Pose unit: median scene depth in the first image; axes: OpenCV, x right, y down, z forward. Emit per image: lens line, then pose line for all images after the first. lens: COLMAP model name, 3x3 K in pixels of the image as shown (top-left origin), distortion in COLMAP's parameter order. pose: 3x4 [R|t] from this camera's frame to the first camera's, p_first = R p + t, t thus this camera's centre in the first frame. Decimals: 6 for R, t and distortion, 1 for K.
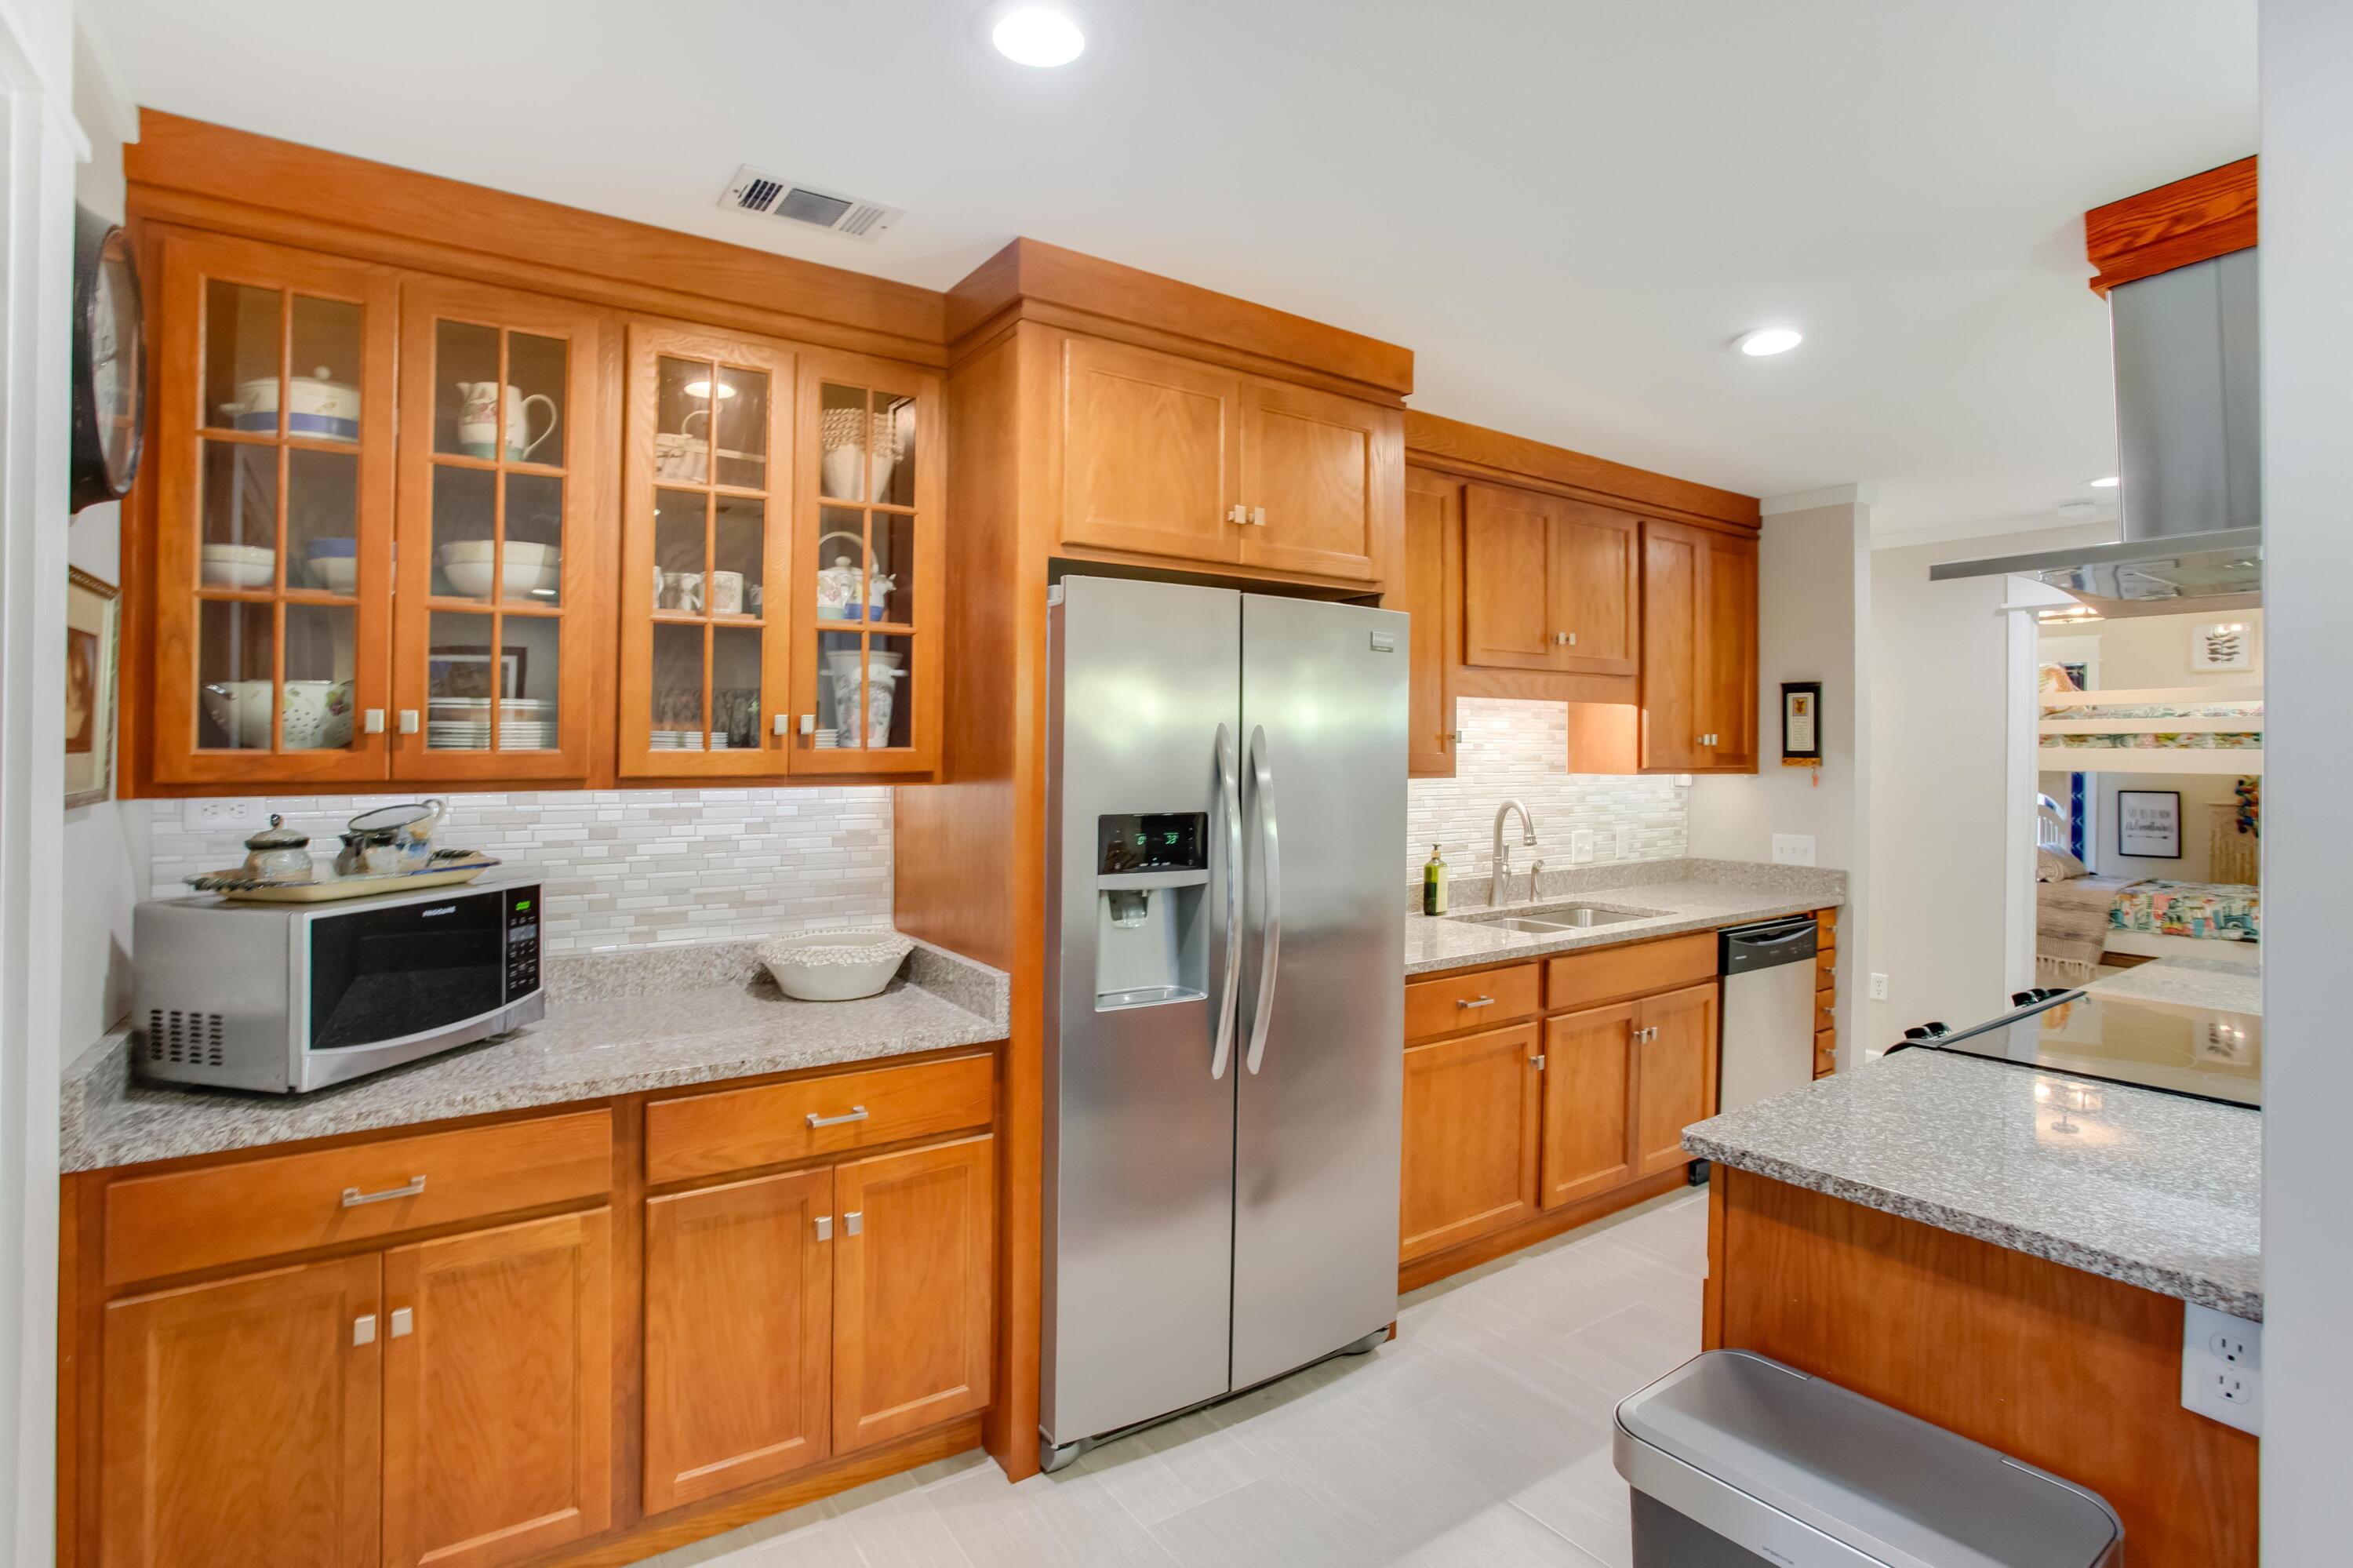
lens RADIAL K [[1182.9, 0, 1185.7], [0, 1182.9, 759.7], [0, 0, 1]] dist [-0.067777, 0.031346]
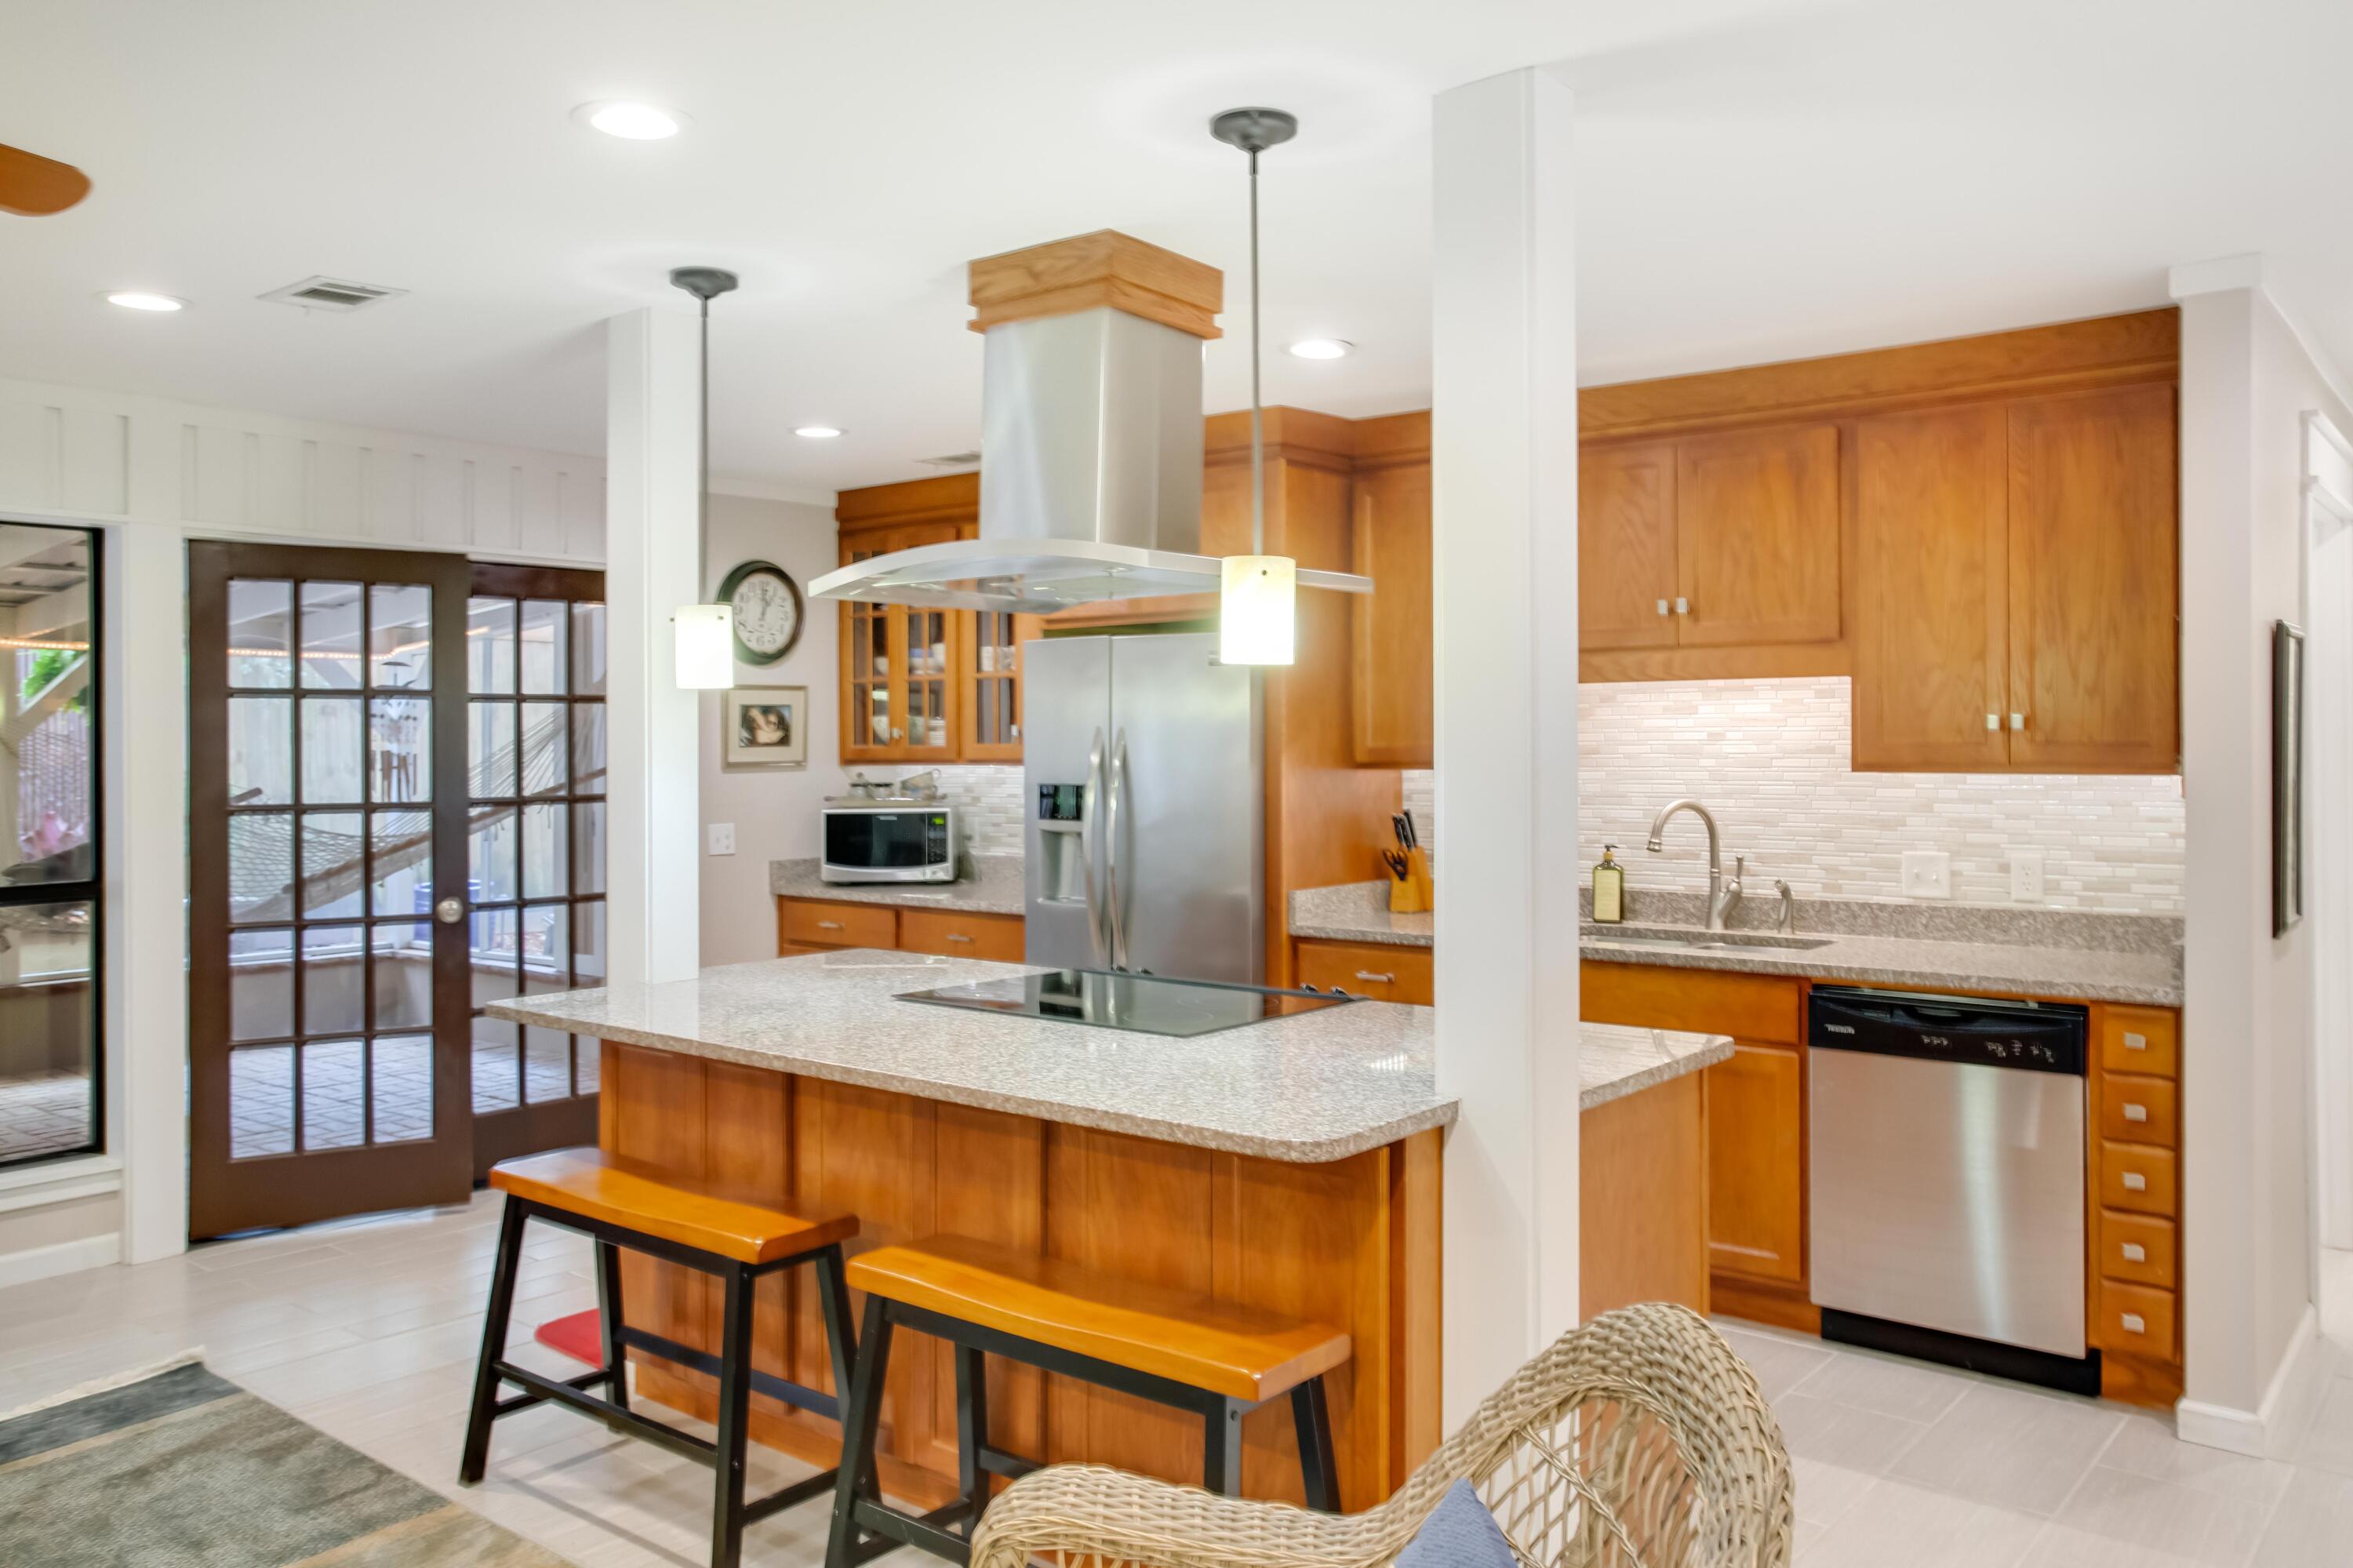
lens RADIAL K [[1750.9, 0, 1181.9], [0, 1750.9, 735.4], [0, 0, 1]] dist [-0.007267, 0.033514]
pose [[0.268532, -0.008690, -0.963232, 1.363524], [-0.000532, 0.999958, -0.009170, -0.000121], [0.963271, 0.002974, 0.268516, 0.314832]]
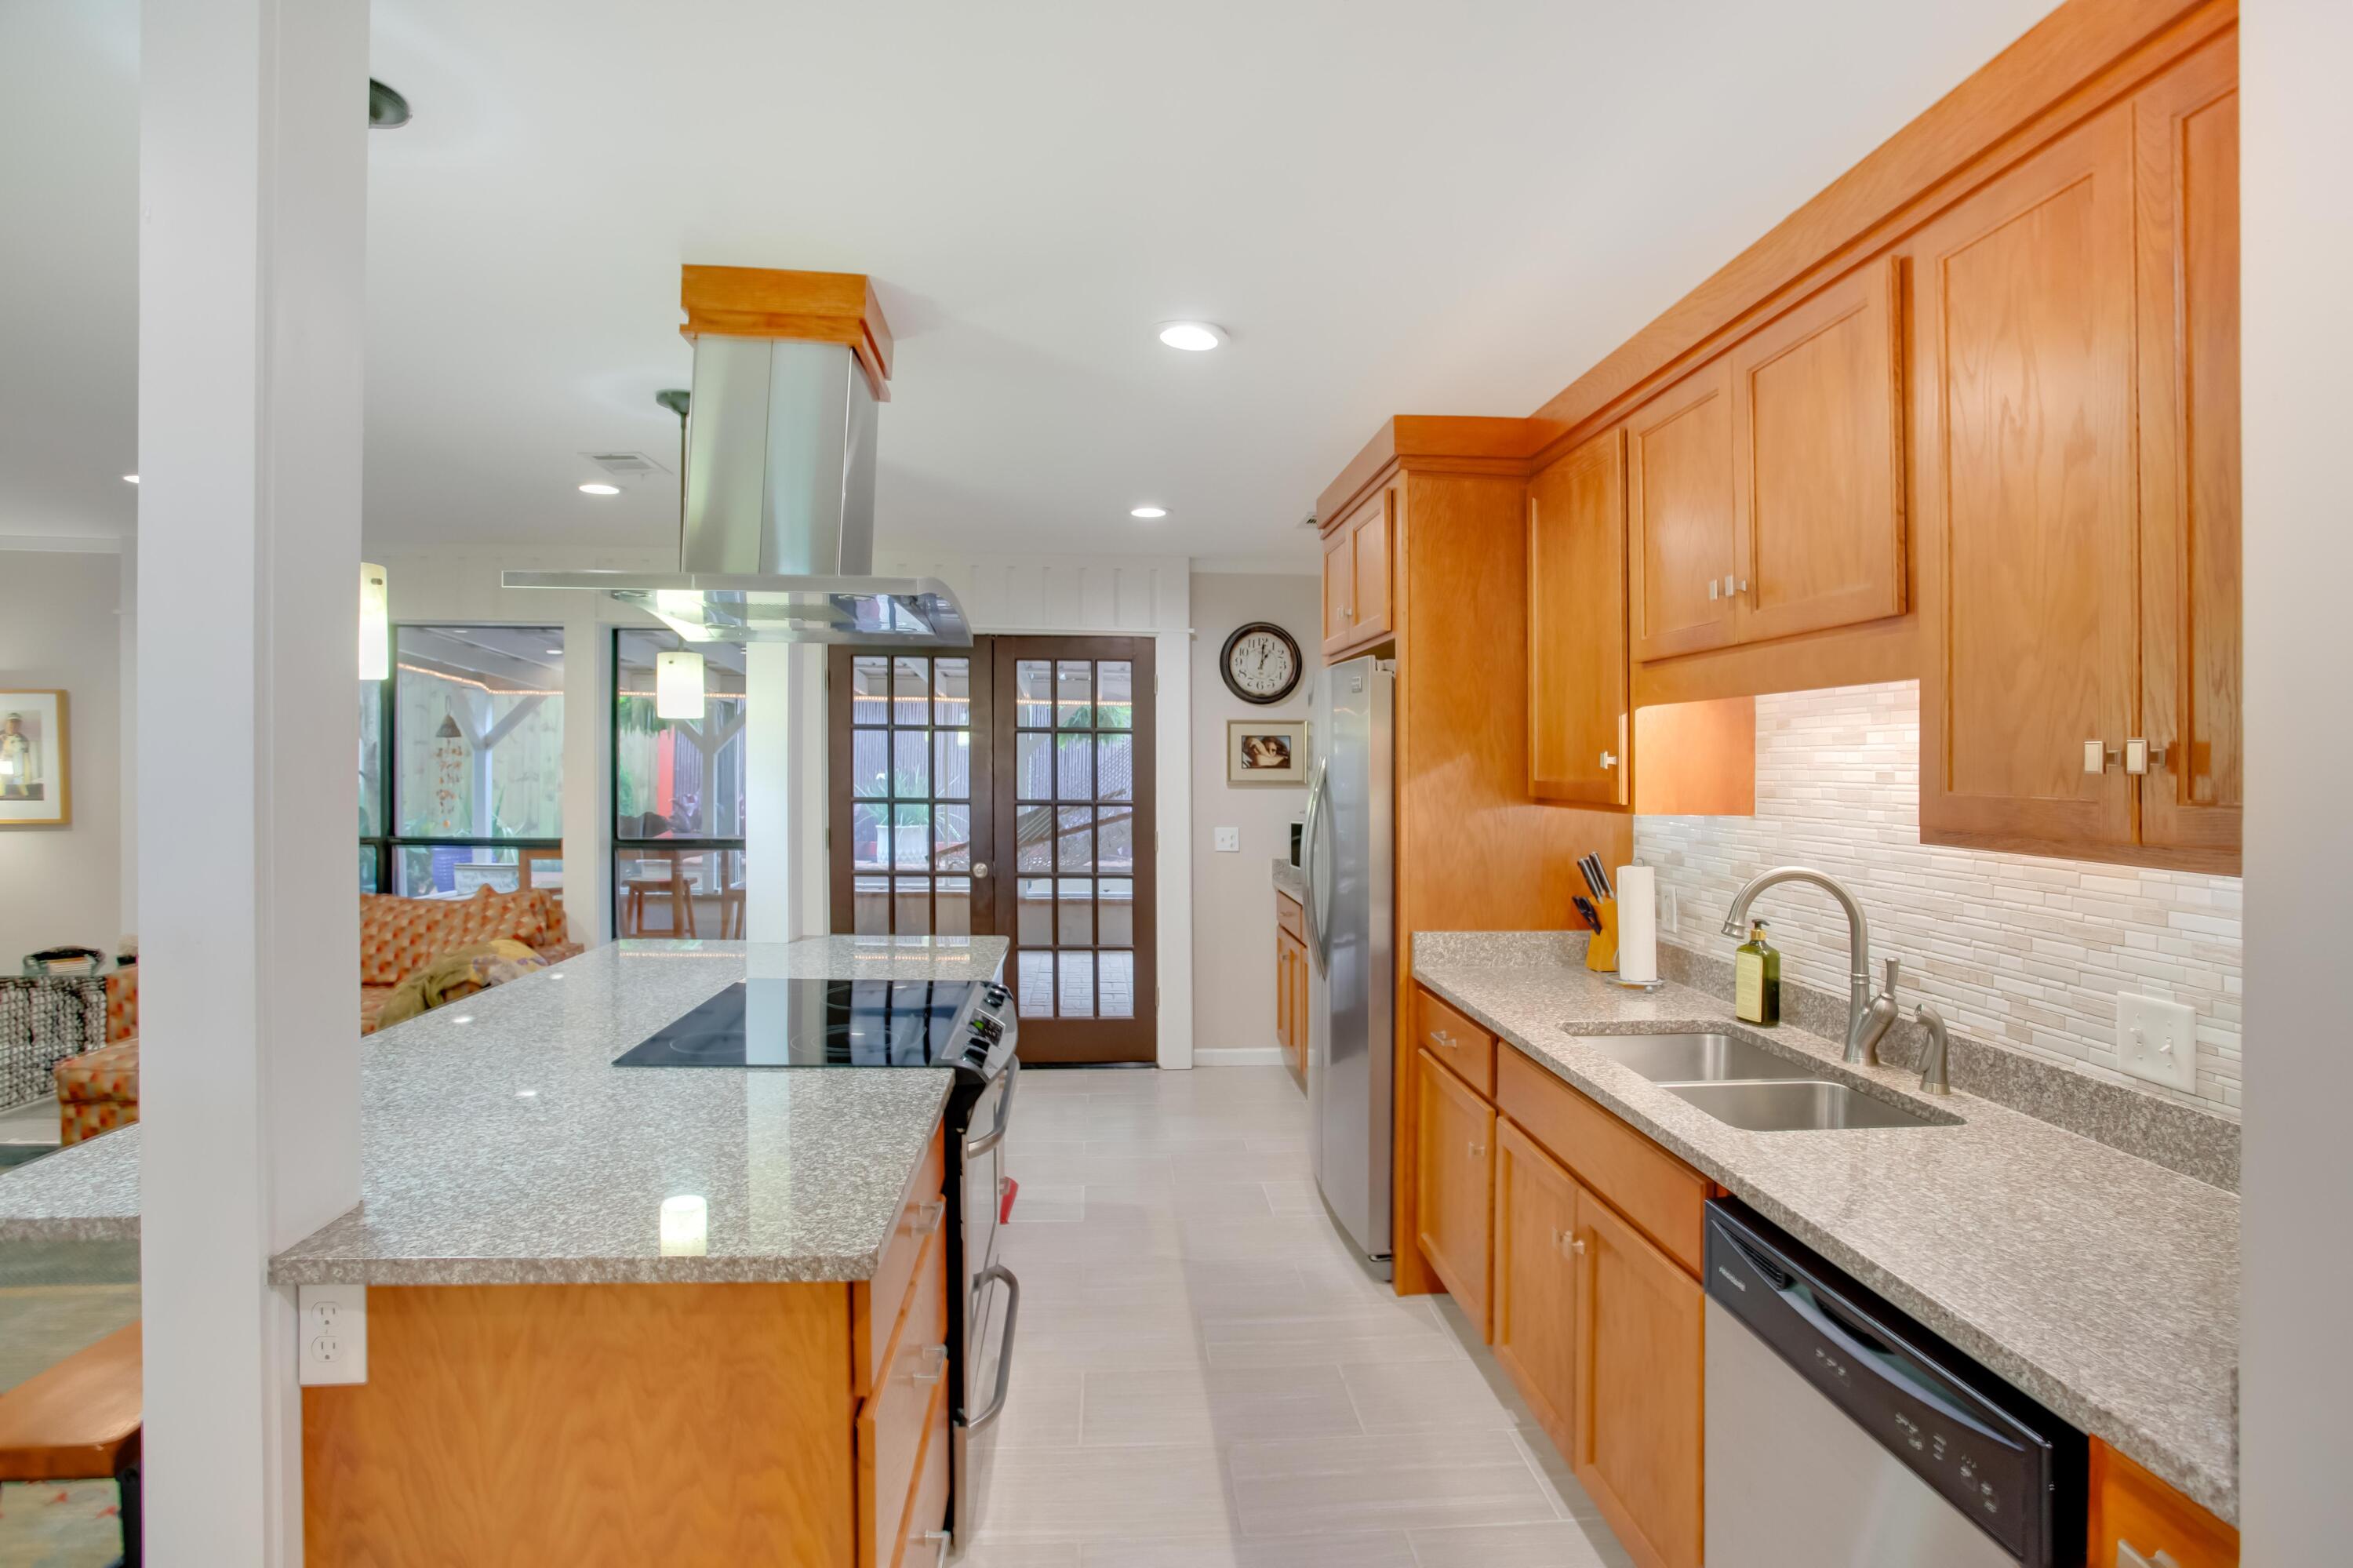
lens RADIAL K [[1149.7, 0, 1180.4], [0, 1149.7, 766.4], [0, 0, 1]] dist [-0.065429, 0.034921]
pose [[-0.504716, -0.007189, -0.863255, 0.900420], [-0.022370, 0.999738, 0.004754, -0.011472], [0.862995, 0.021711, -0.504745, 1.002775]]
